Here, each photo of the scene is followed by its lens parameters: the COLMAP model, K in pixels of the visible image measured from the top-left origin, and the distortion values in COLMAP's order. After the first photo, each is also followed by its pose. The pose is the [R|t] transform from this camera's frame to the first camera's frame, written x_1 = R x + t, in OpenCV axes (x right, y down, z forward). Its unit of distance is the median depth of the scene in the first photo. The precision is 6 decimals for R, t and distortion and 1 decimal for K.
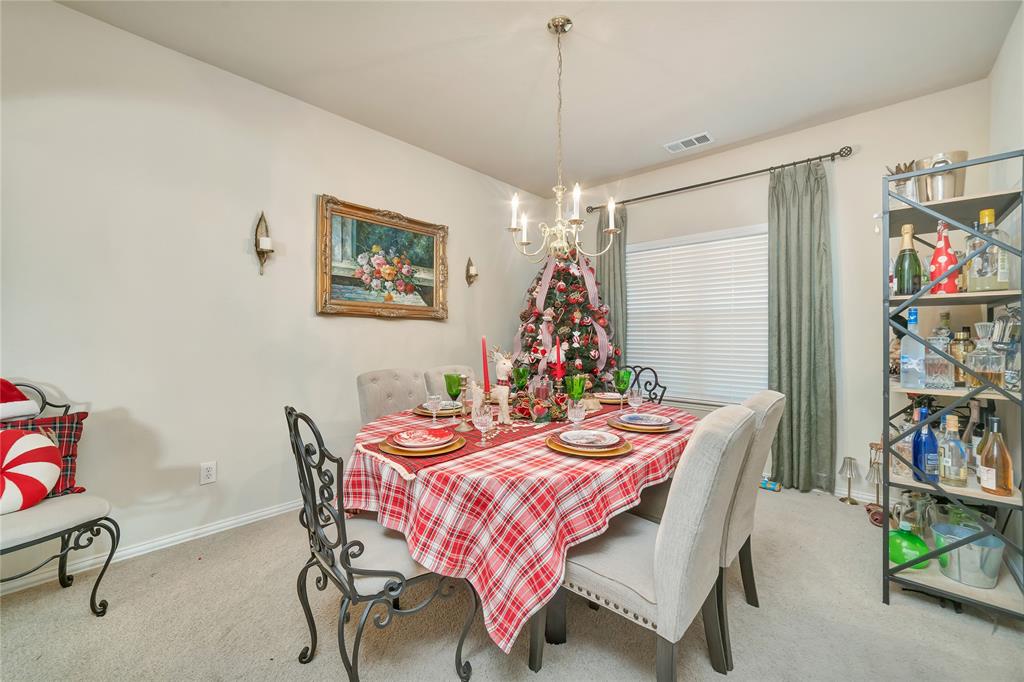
lens RADIAL K [[414.5, 0, 509.6], [0, 414.5, 332.9], [0, 0, 1]] dist [-0.007262, 0.004254]
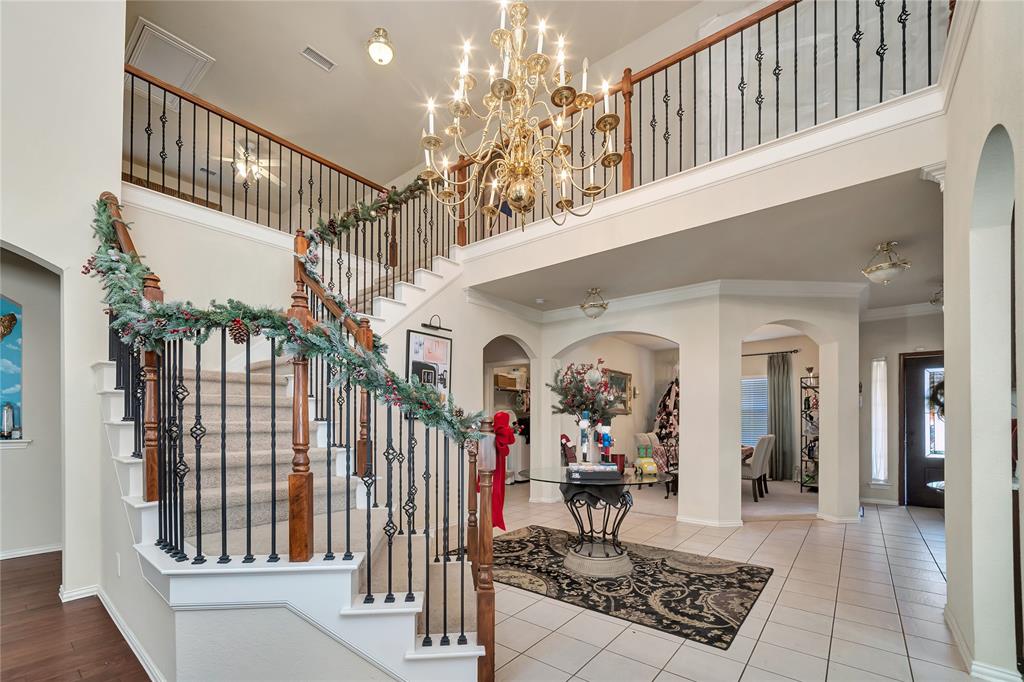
lens RADIAL K [[414.5, 0, 519.2], [0, 414.5, 415.3], [0, 0, 1]] dist [-0.007262, 0.004254]
pose [[0.998940, 0.000180, 0.046021, -0.909937], [0.000073, 0.999985, -0.005494, -0.014238], [-0.046021, 0.005492, 0.998925, -1.317980]]
